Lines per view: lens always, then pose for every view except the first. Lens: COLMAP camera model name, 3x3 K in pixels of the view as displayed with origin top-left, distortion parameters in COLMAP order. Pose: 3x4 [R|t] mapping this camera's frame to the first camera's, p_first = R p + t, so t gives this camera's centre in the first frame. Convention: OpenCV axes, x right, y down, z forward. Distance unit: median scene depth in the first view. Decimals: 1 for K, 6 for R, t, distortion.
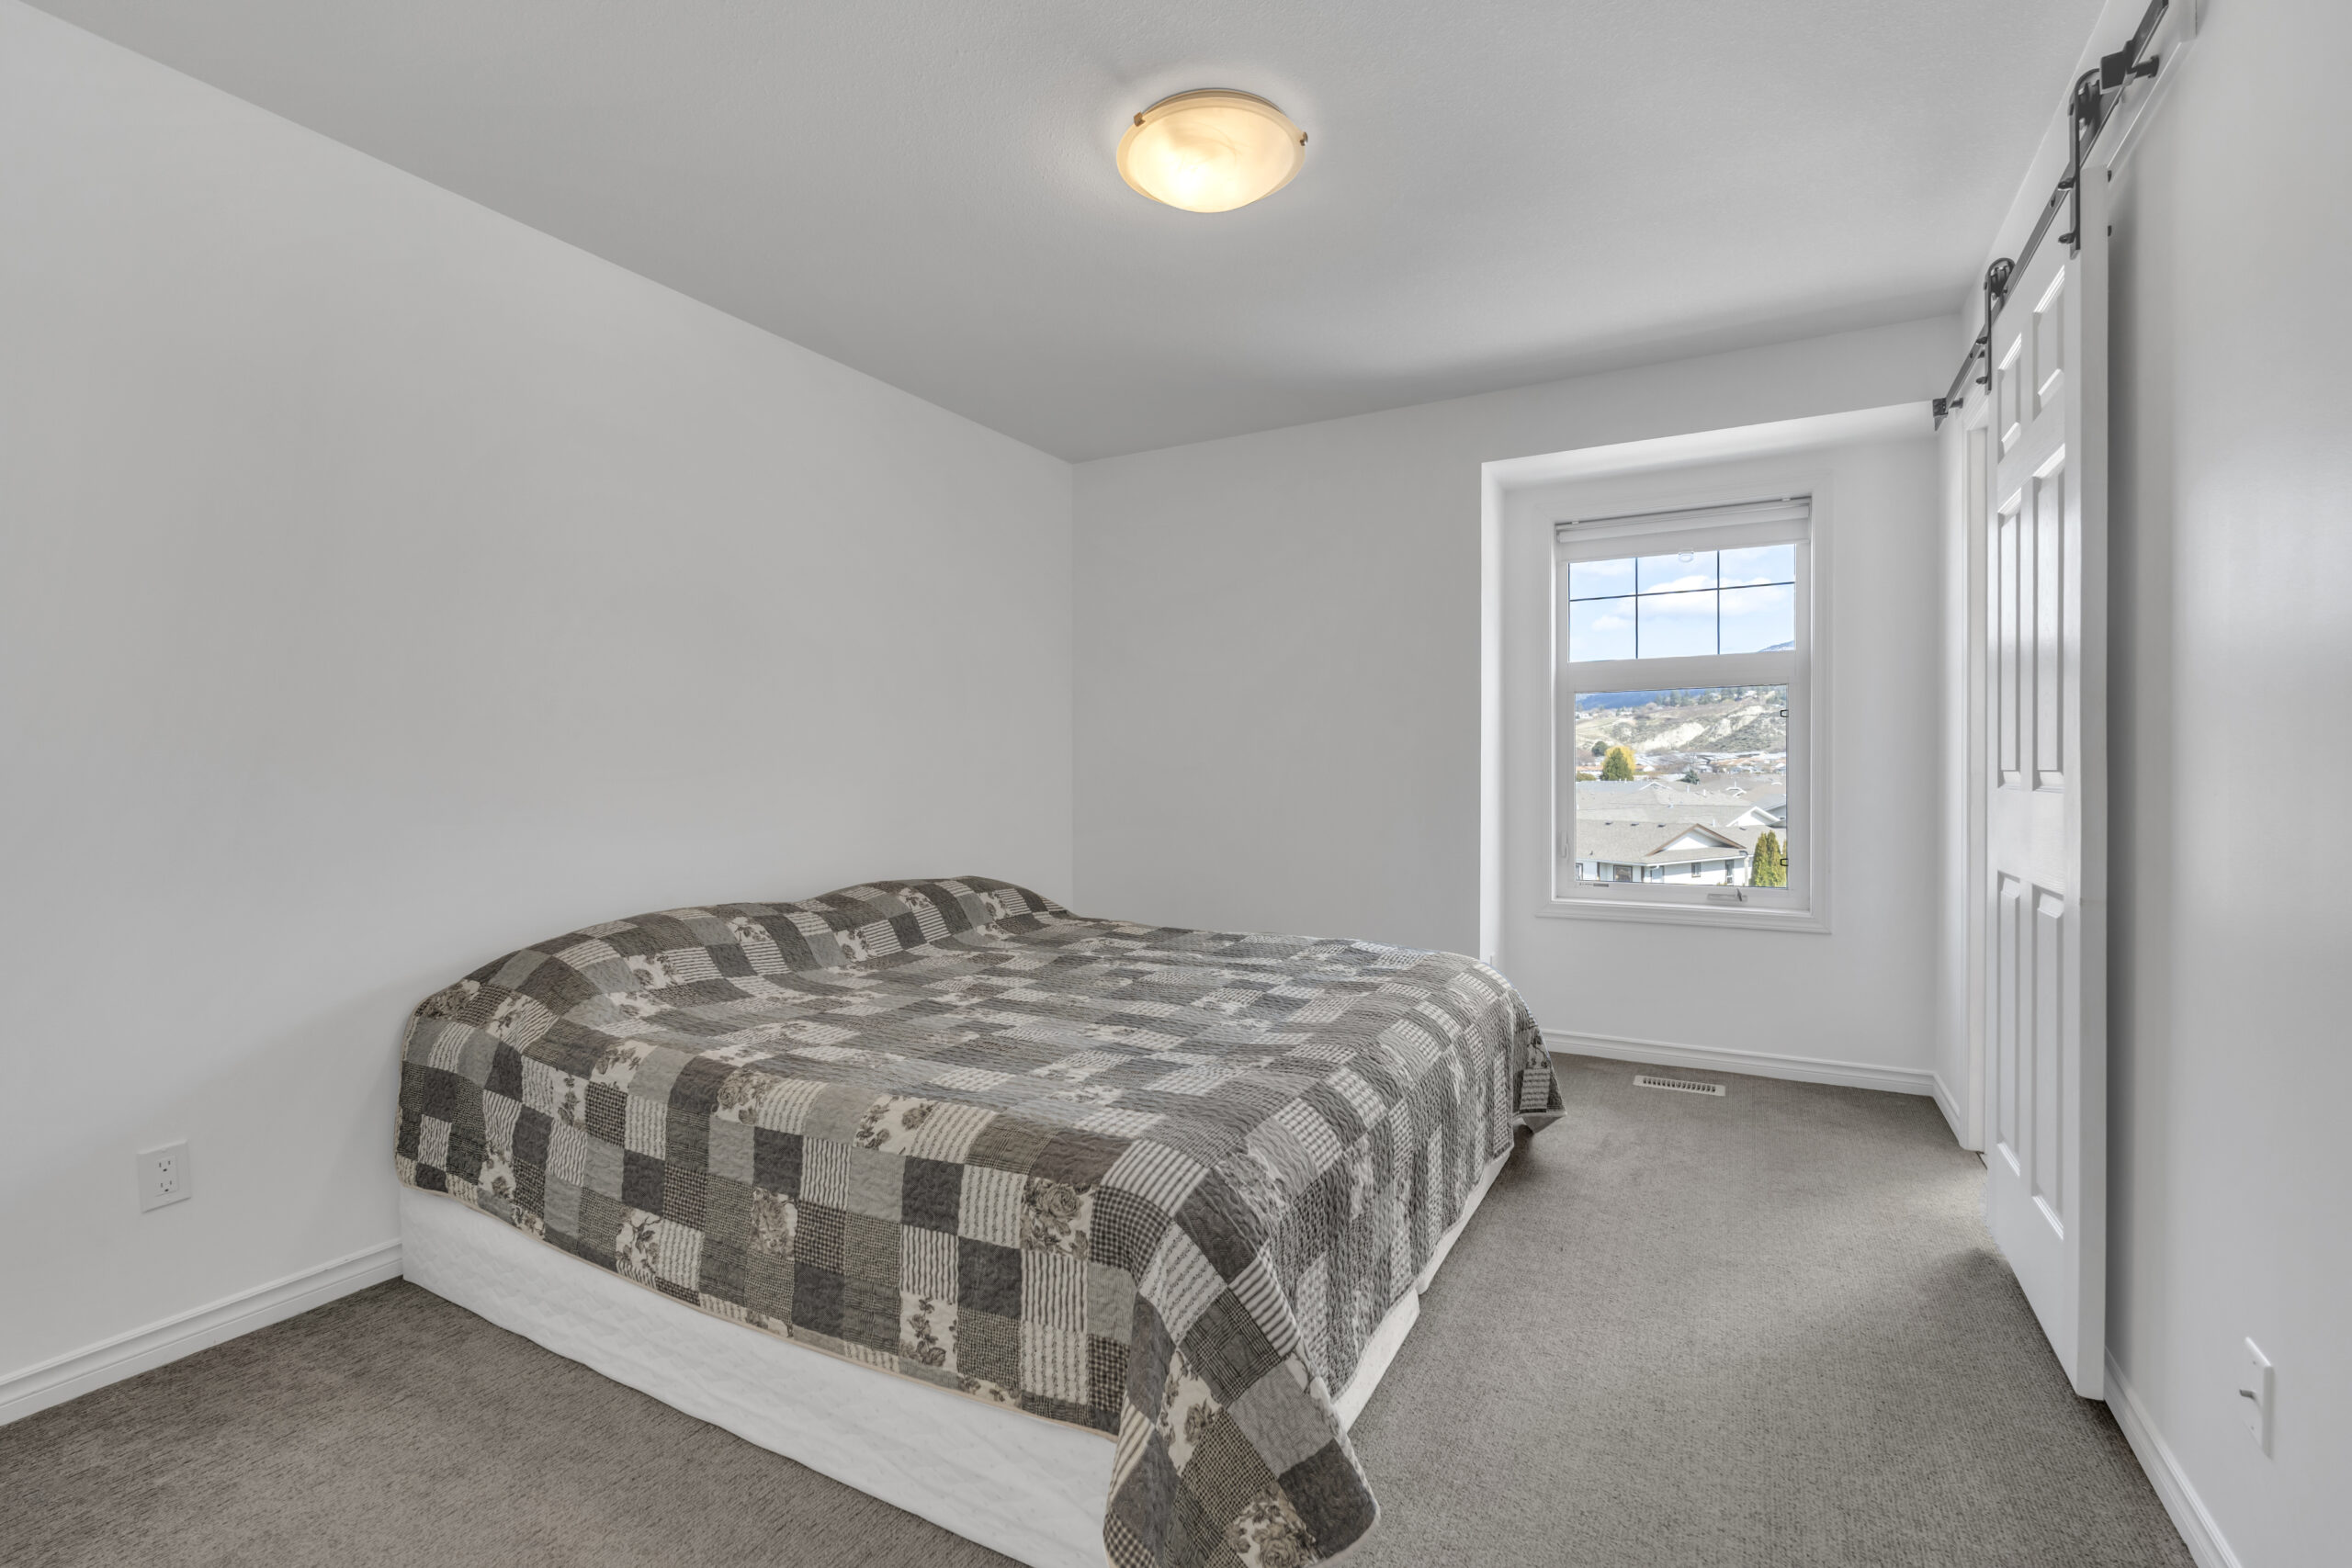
lens RADIAL K [[1043.3, 0, 1181.4], [0, 1043.3, 748.2], [0, 0, 1]] dist [-0.004296, 0.000170]
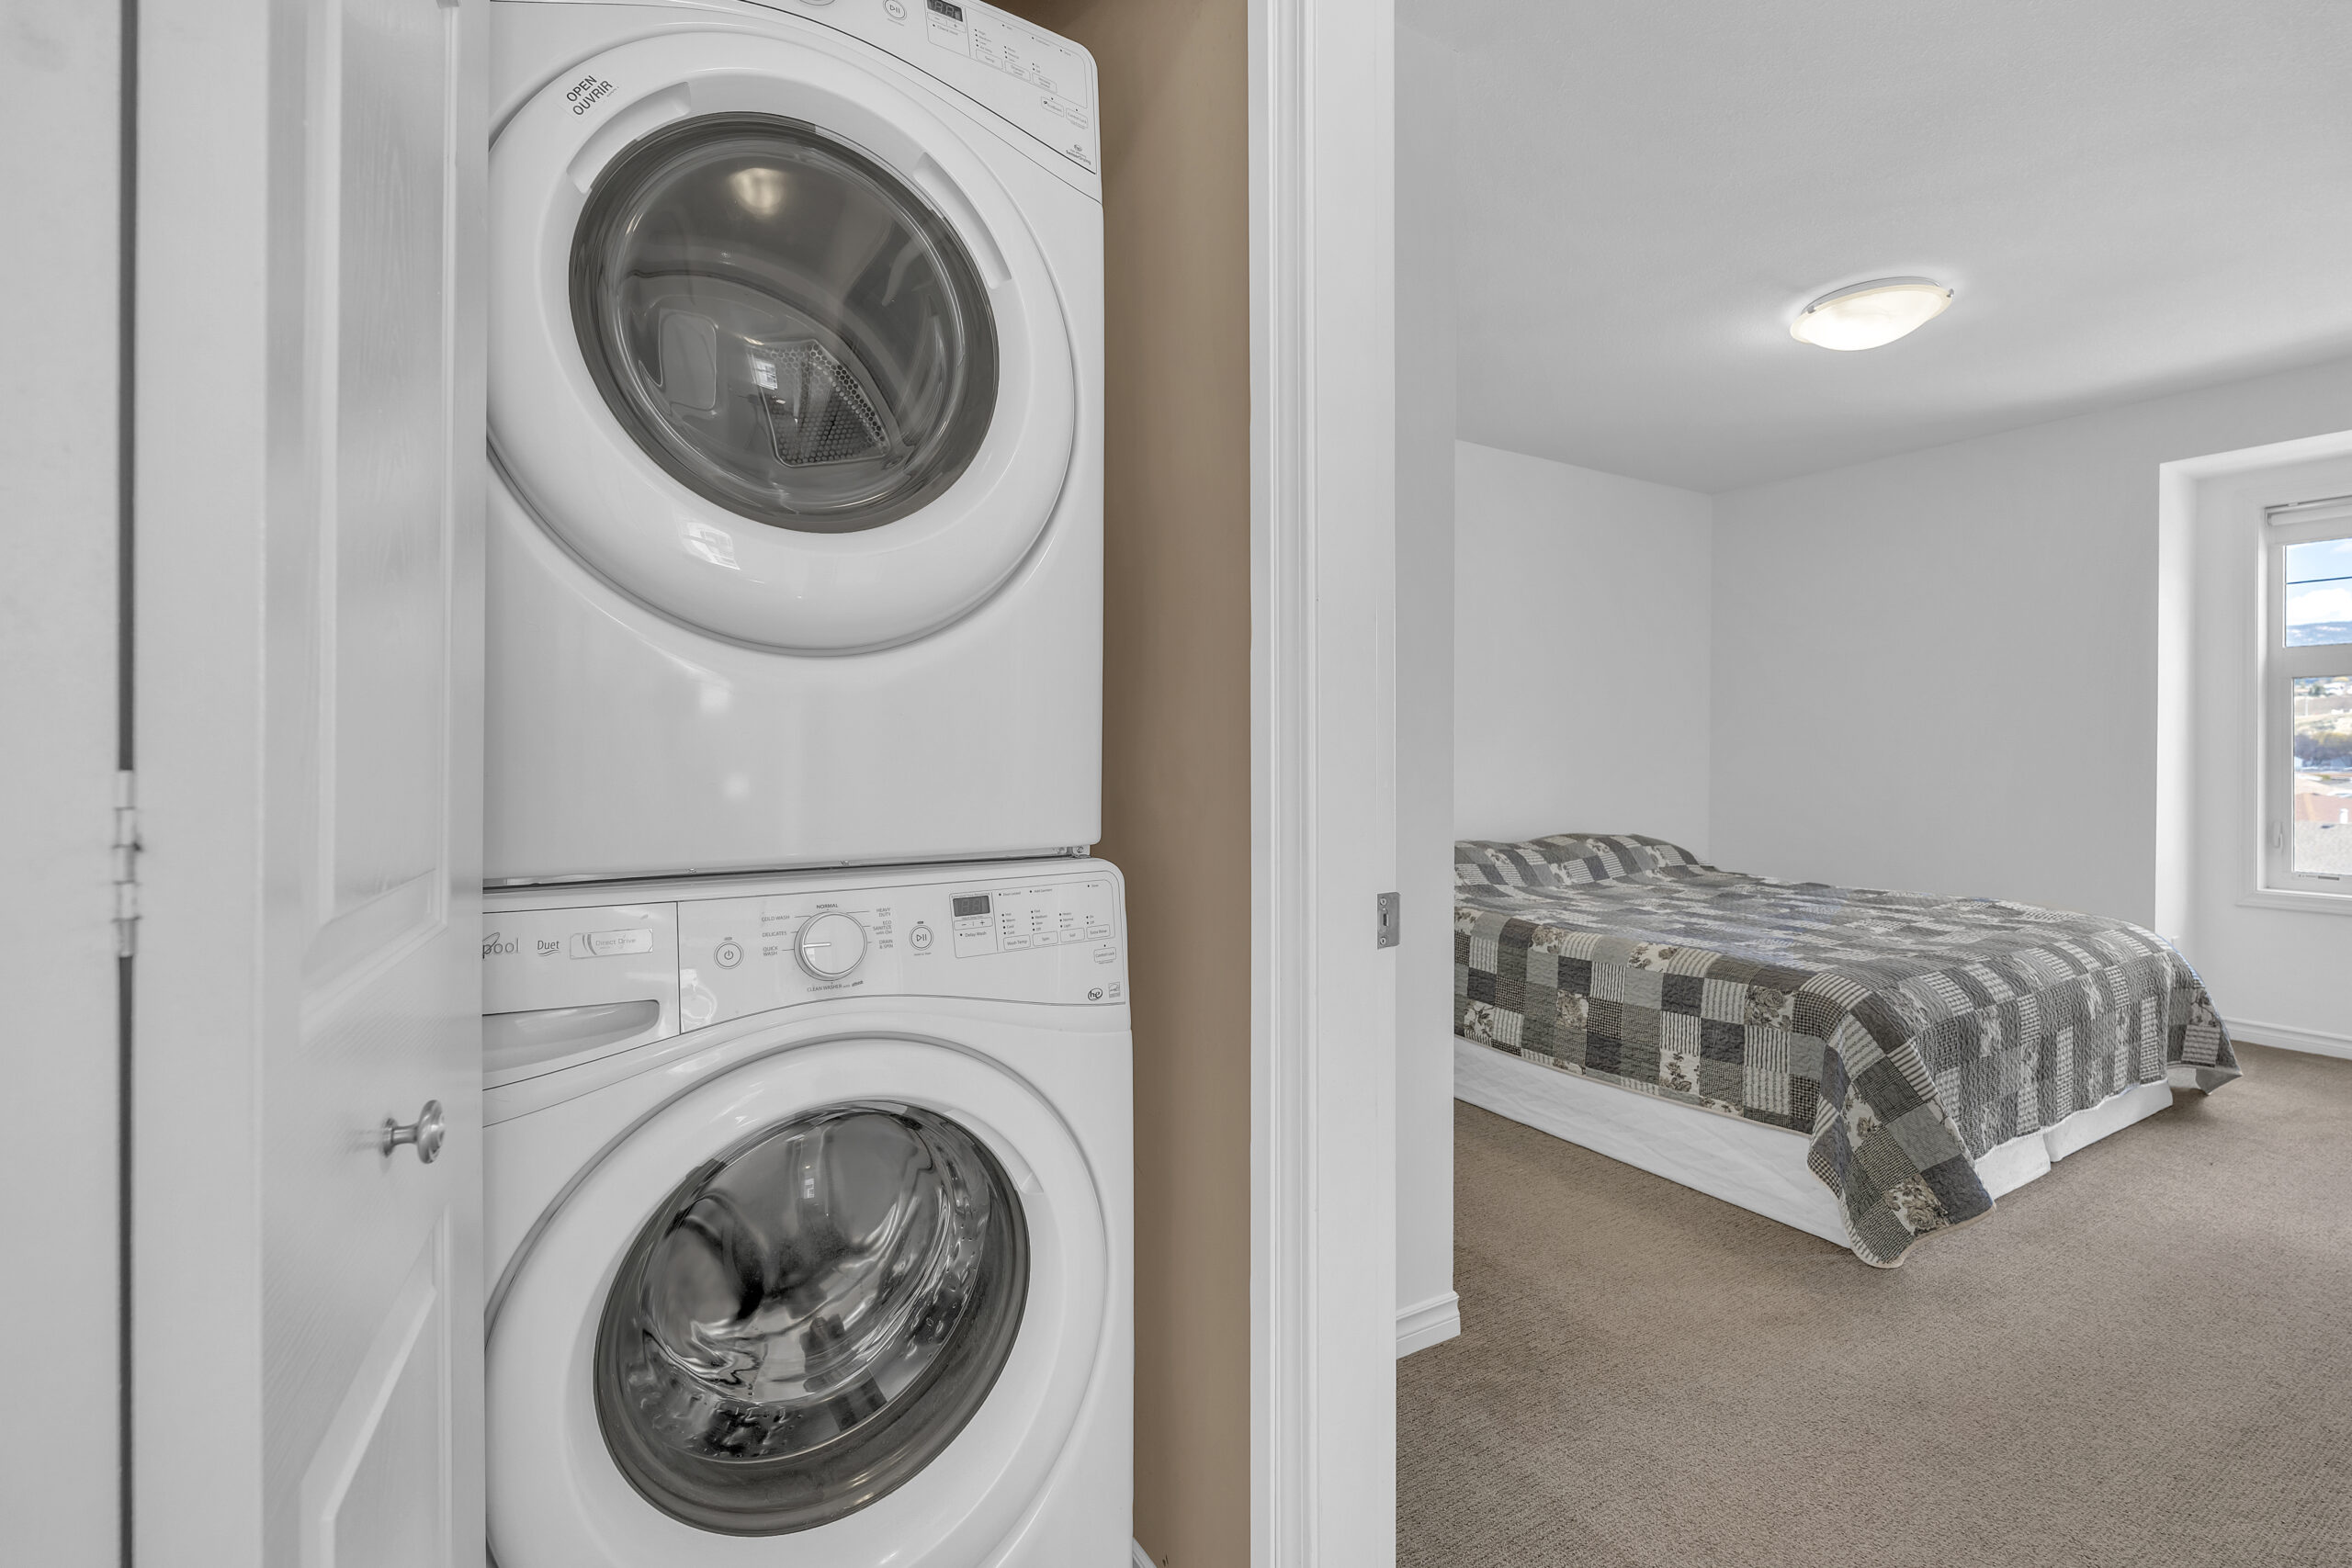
lens RADIAL K [[1043.3, 0, 1181.4], [0, 1043.3, 748.2], [0, 0, 1]] dist [-0.004296, 0.000170]
pose [[0.866347, 0.005412, -0.499413, -0.083532], [0.003246, 0.999859, 0.016466, -0.016492], [0.499432, -0.015886, 0.866208, -0.819373]]
